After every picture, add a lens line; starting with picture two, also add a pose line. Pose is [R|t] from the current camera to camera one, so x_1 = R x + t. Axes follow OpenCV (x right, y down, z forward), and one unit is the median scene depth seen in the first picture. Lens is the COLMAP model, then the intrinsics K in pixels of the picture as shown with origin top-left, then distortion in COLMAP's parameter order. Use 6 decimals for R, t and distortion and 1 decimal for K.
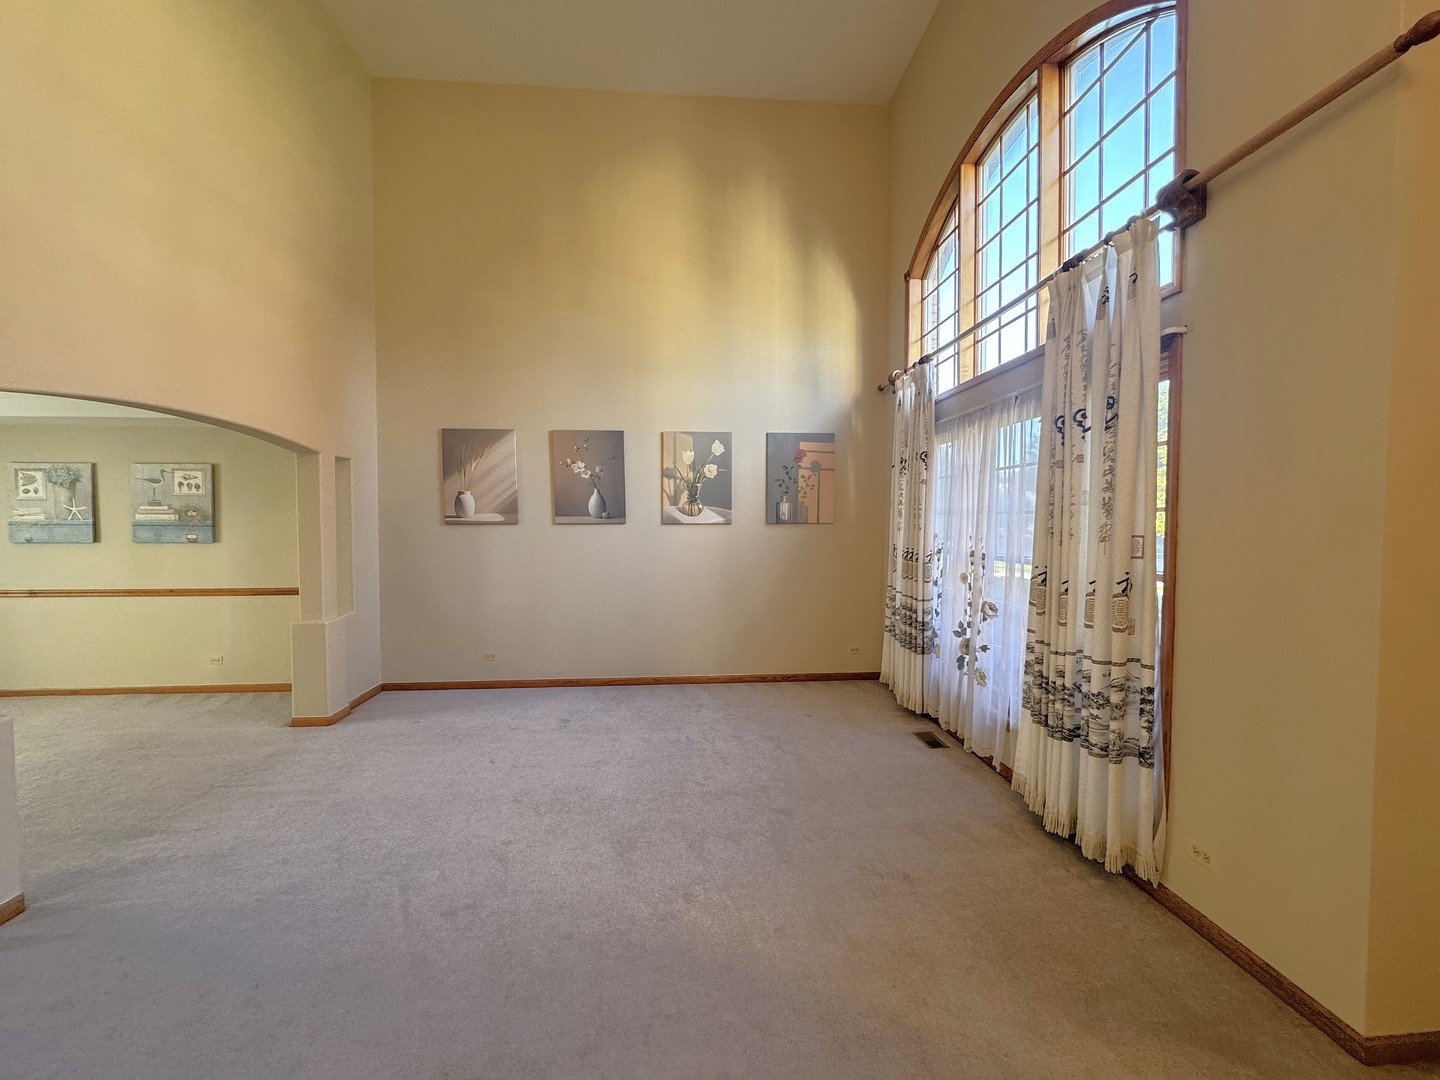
lens RADIAL K [[572.6, 0, 719.6], [0, 572.6, 539.8], [0, 0, 1]] dist [-0.003807, -0.000085]
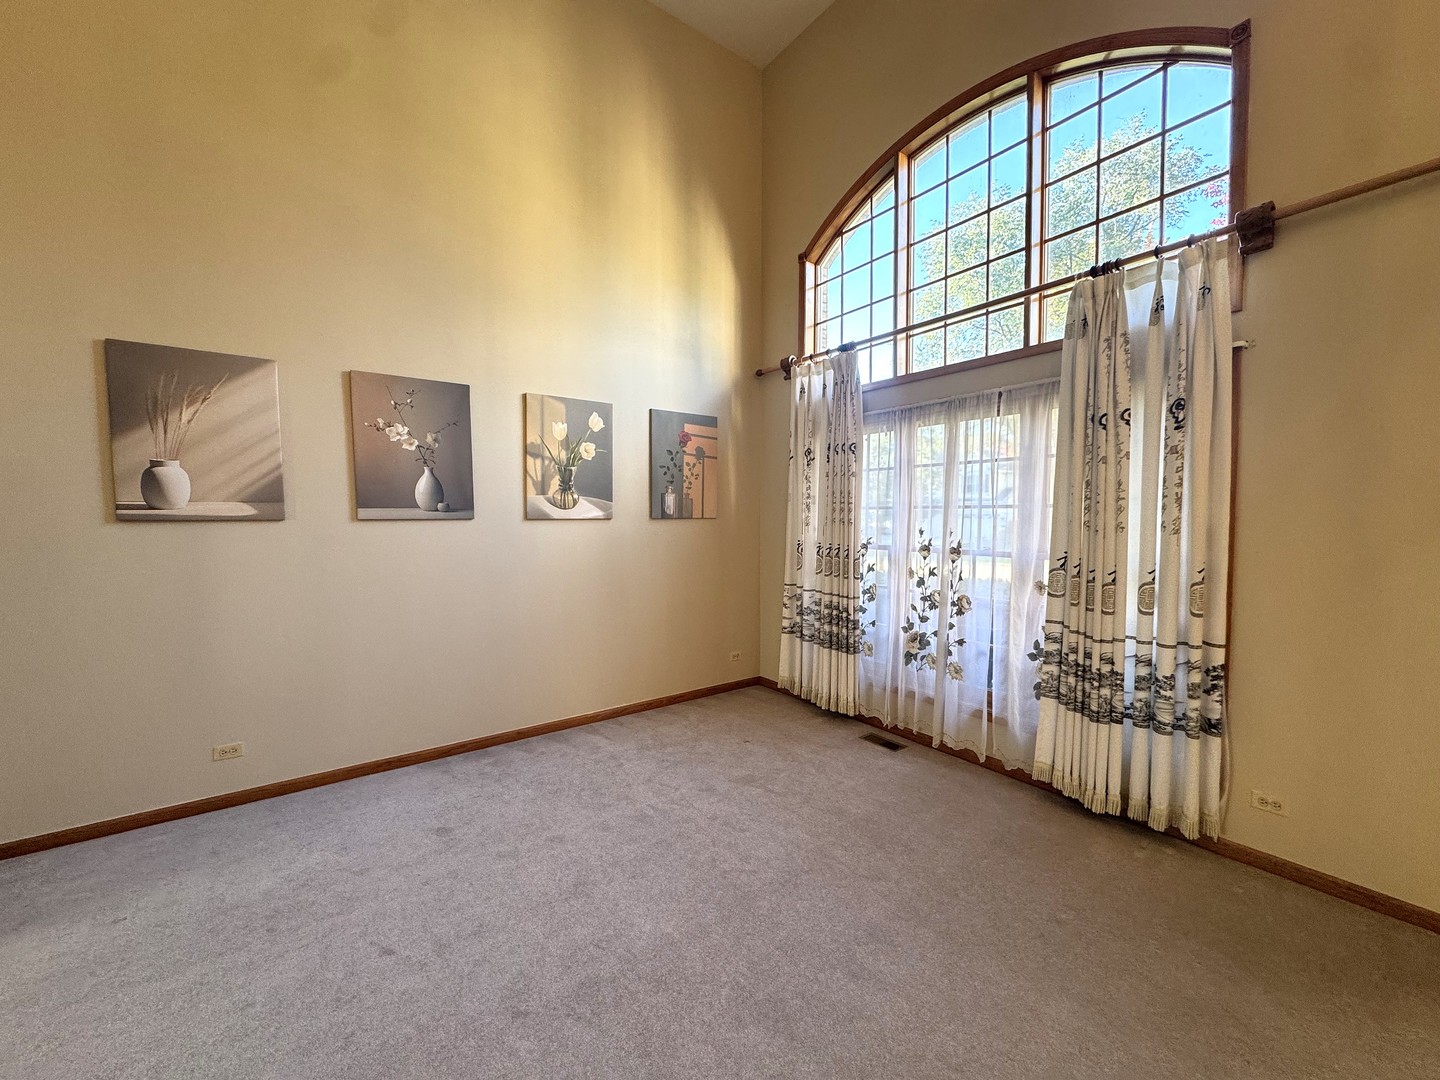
lens RADIAL K [[572.6, 0, 721.7], [0, 572.6, 539.8], [0, 0, 1]] dist [-0.003807, -0.000085]
pose [[0.845930, -0.022032, 0.532838, -0.301503], [0.018015, 0.999757, 0.012738, -0.007136], [-0.532989, -0.001177, 0.846121, 0.267732]]
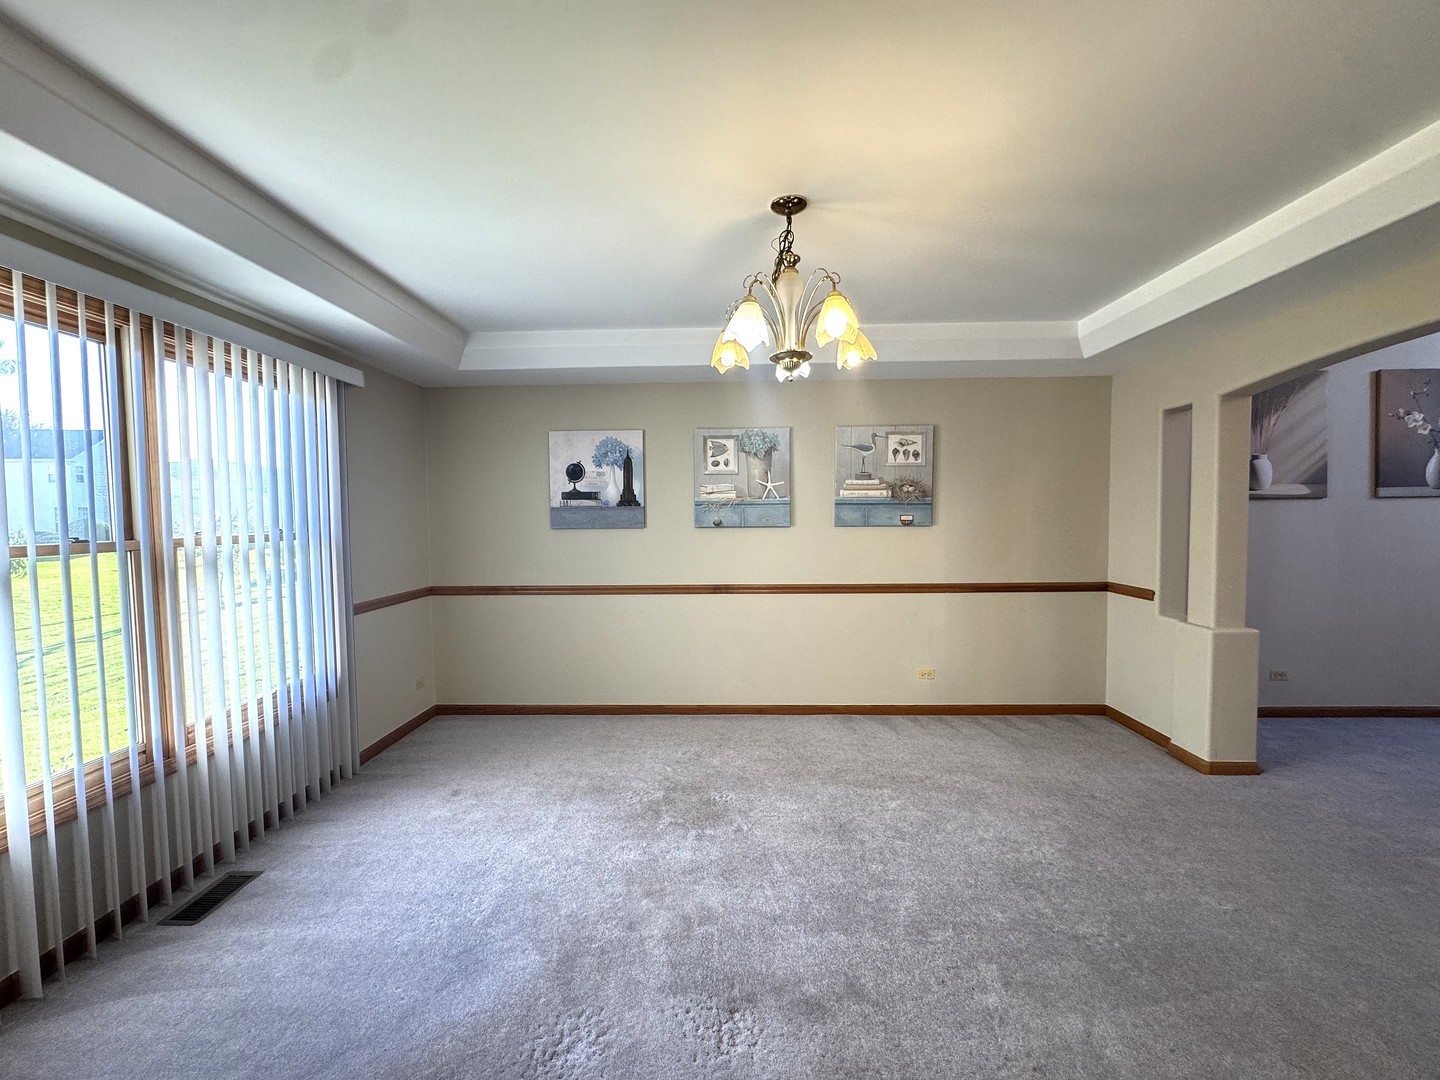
lens RADIAL K [[572.6, 0, 727.5], [0, 572.6, 516.0], [0, 0, 1]] dist [-0.003807, -0.000085]
pose [[0.993534, -0.006069, -0.113371, -1.102605], [0.006990, 0.999946, 0.007728, -0.016340], [0.113318, -0.008471, 0.993523, 0.186711]]
